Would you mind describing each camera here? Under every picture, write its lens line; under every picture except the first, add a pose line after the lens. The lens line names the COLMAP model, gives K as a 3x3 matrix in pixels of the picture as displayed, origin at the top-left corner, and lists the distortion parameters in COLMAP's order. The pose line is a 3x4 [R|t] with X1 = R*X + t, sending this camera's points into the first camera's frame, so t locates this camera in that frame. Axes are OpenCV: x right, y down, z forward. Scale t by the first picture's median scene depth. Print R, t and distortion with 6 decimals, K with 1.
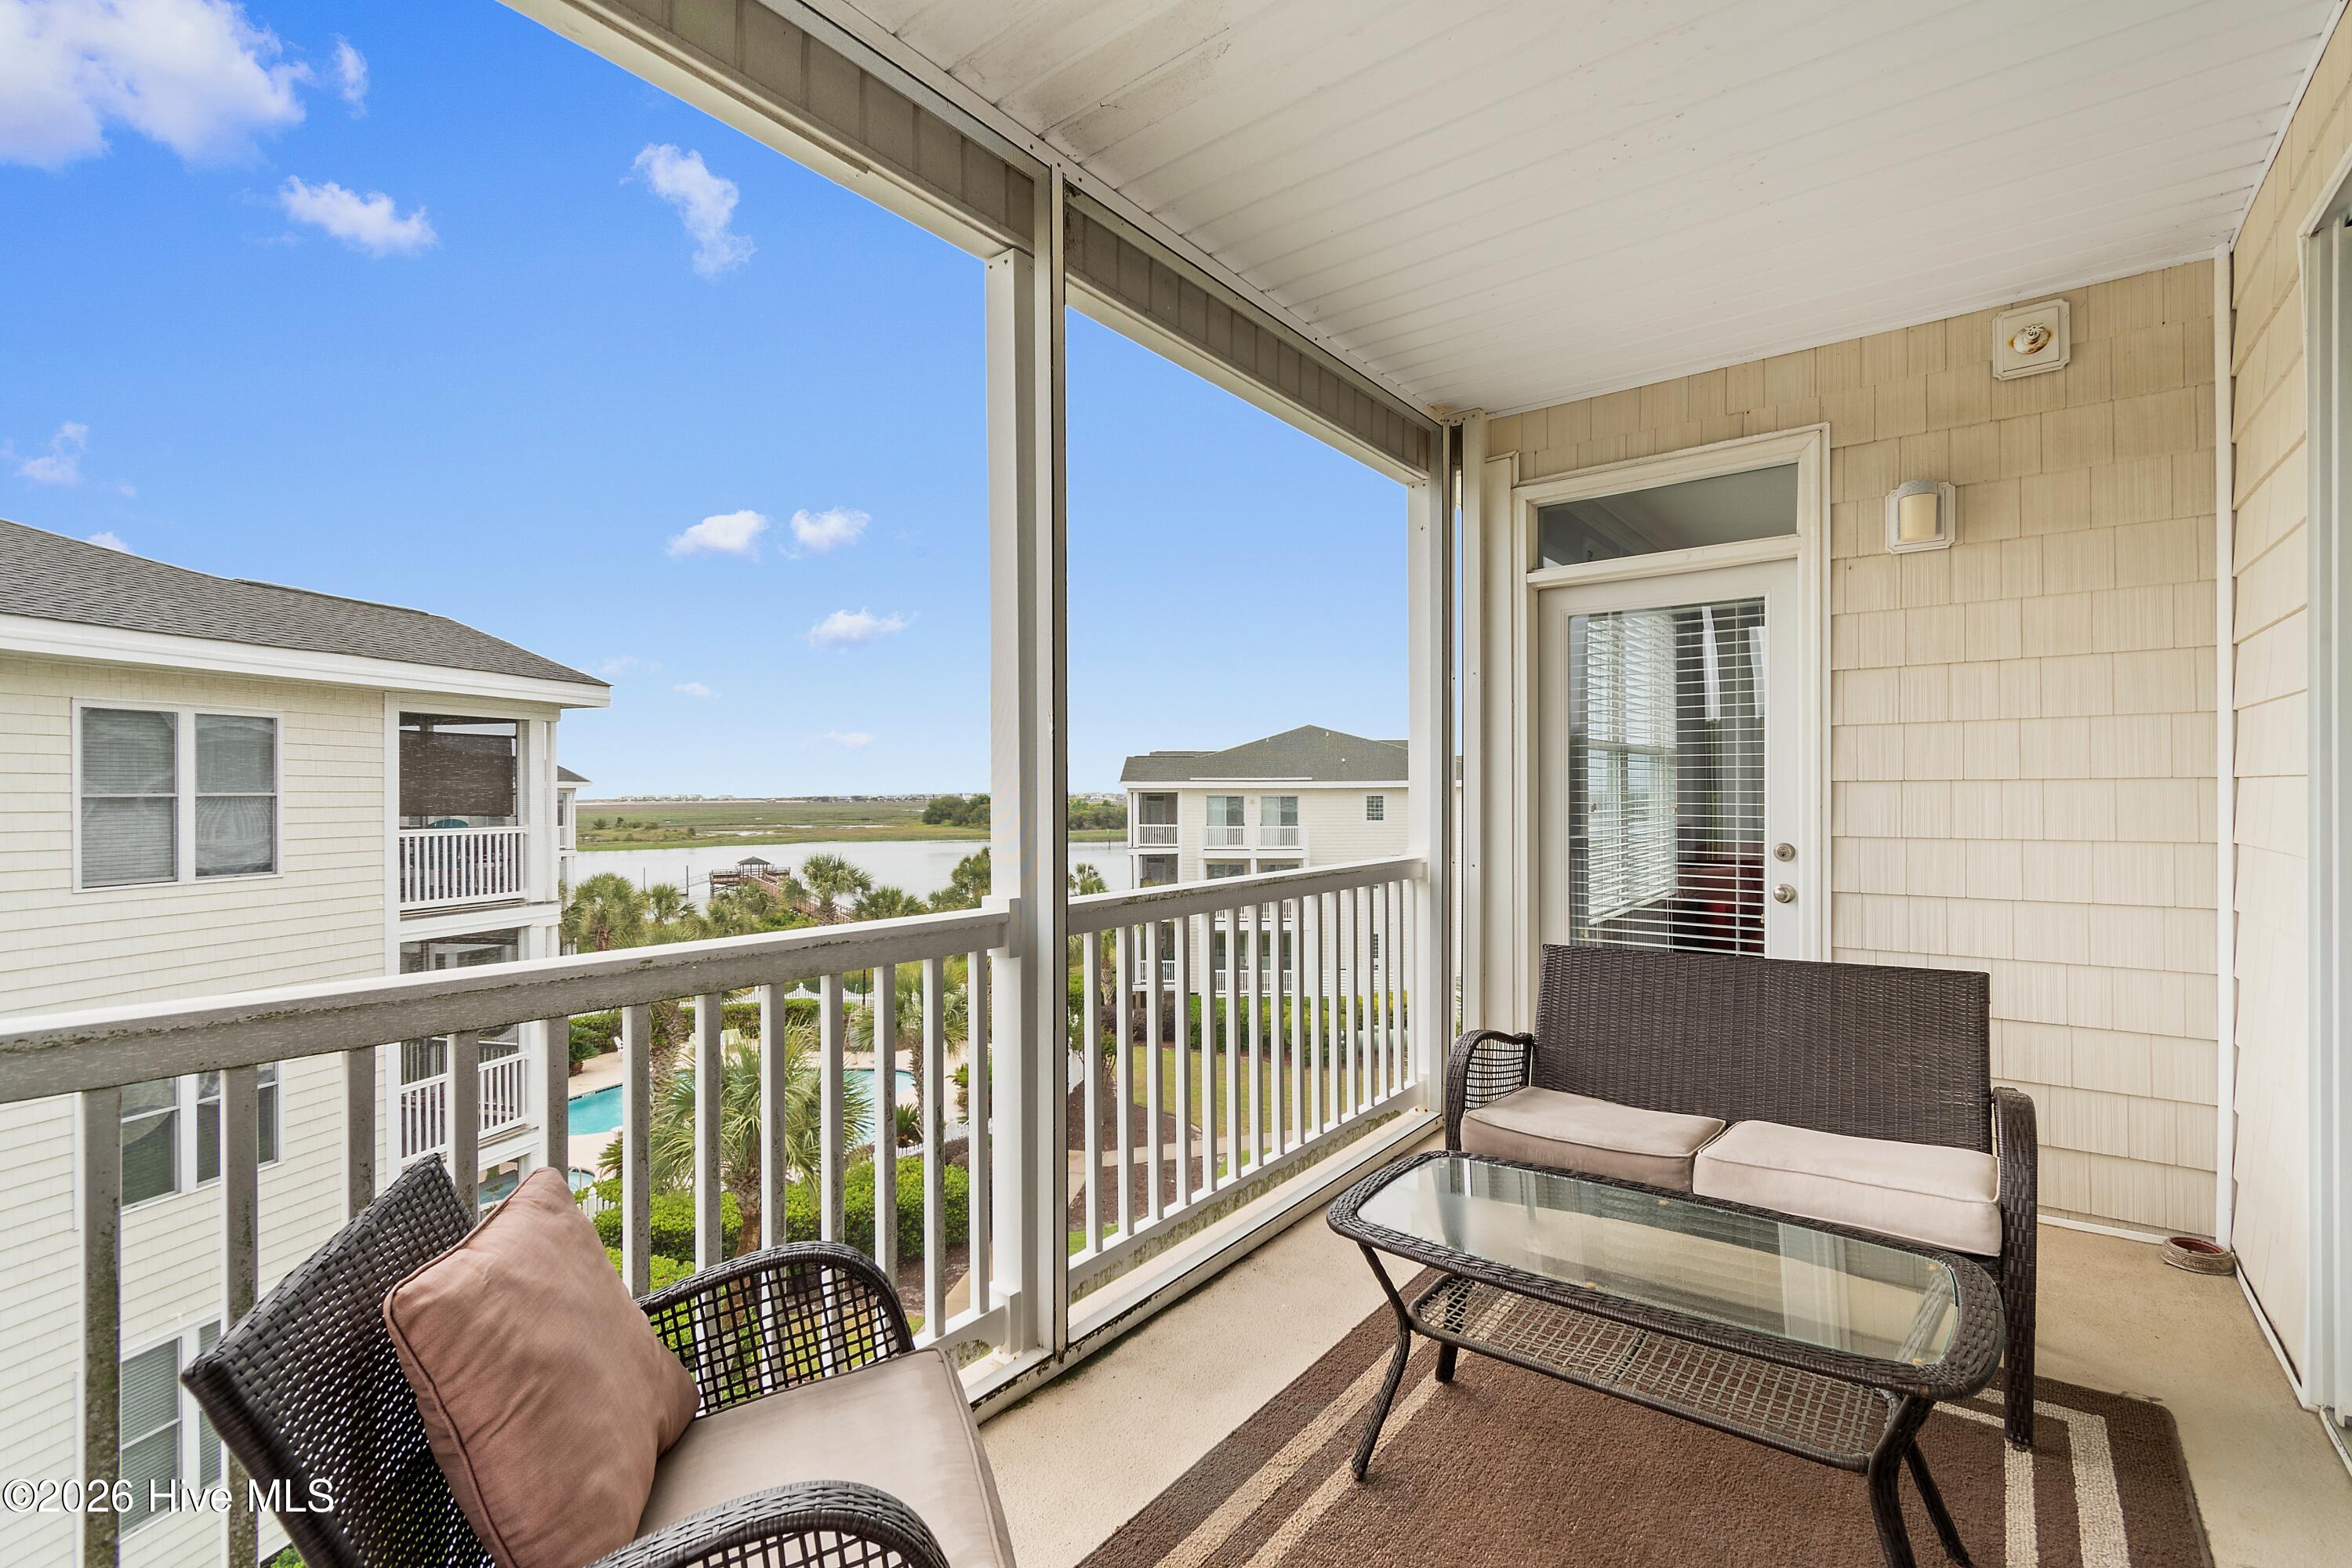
lens RADIAL K [[1040.4, 0, 1185.1], [0, 1040.4, 797.6], [0, 0, 1]] dist [-0.000357, -0.000127]
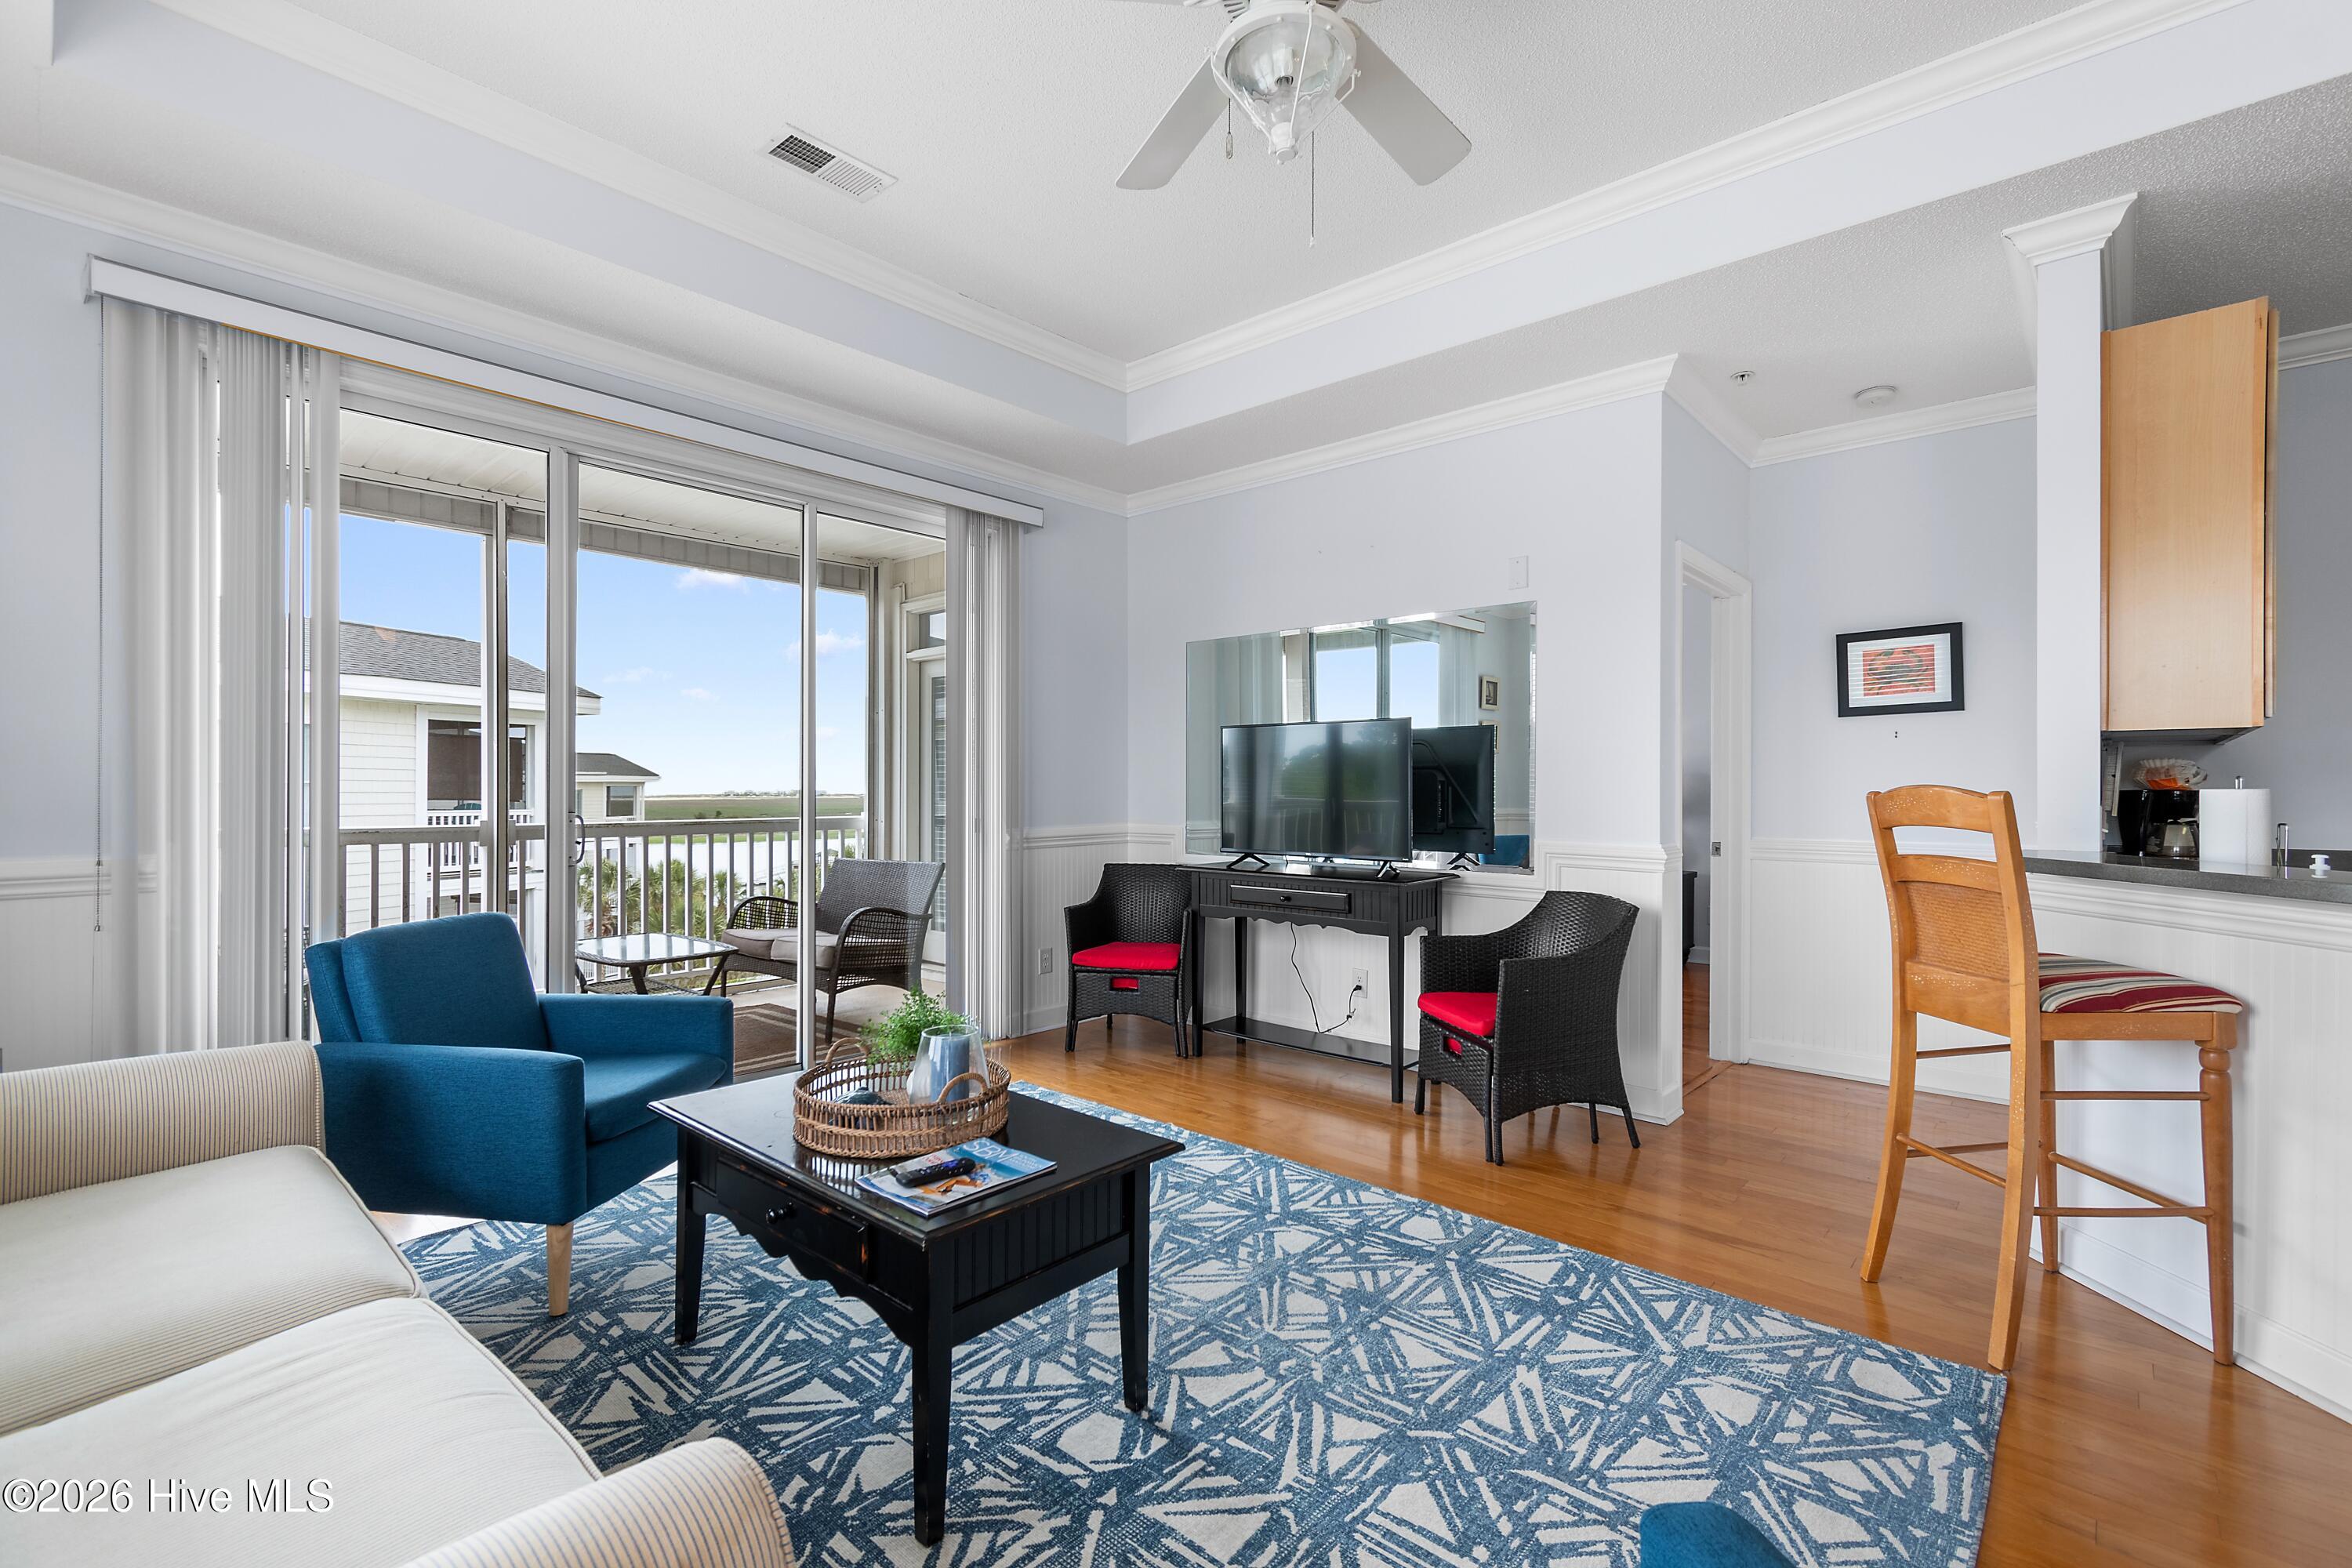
lens RADIAL K [[1036.8, 0, 1190.8], [0, 1036.8, 785.7], [0, 0, 1]] dist [0.001913, -0.000847]
pose [[0.996972, 0.006051, -0.077526, 0.926965], [-0.006815, 0.999931, -0.009605, 0.018892], [0.077462, 0.010104, 0.996944, -0.680568]]
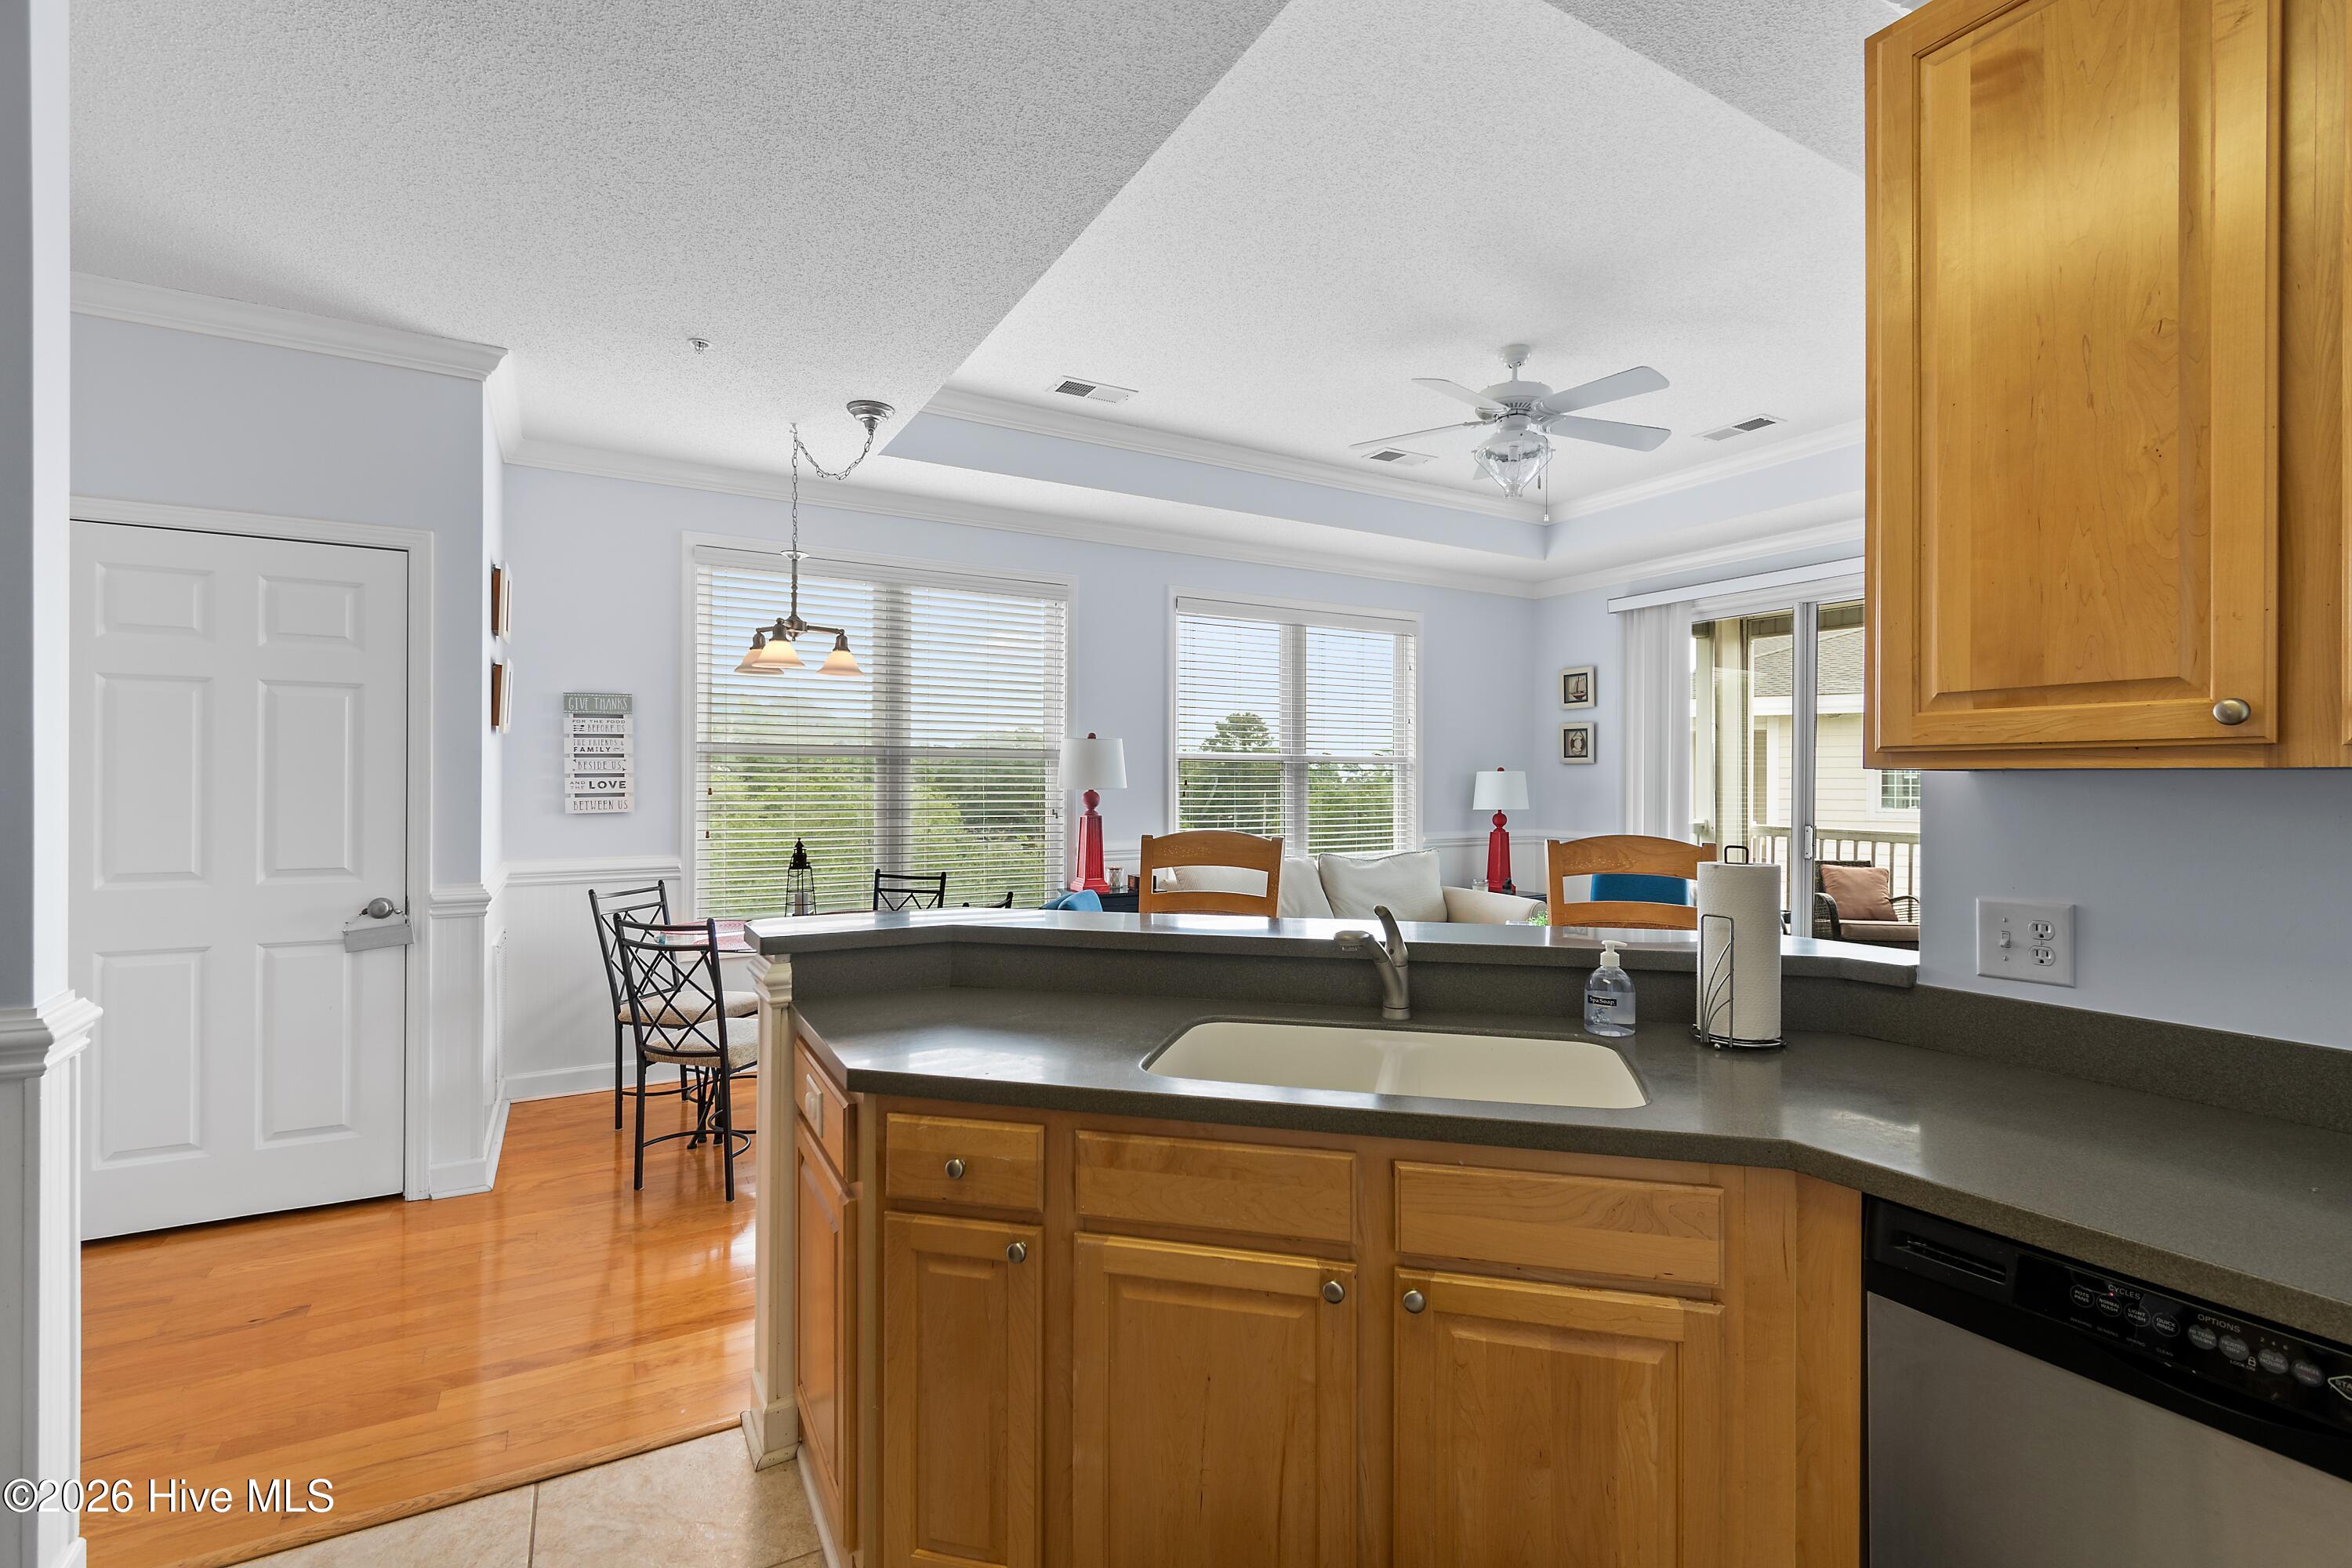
lens RADIAL K [[1036.8, 0, 1190.8], [0, 1036.8, 785.7], [0, 0, 1]] dist [0.001913, -0.000847]
pose [[-0.384603, 0.004597, -0.923071, 1.979676], [-0.009788, 0.999911, 0.009058, -0.023020], [0.923030, 0.012519, -0.384523, -0.067908]]
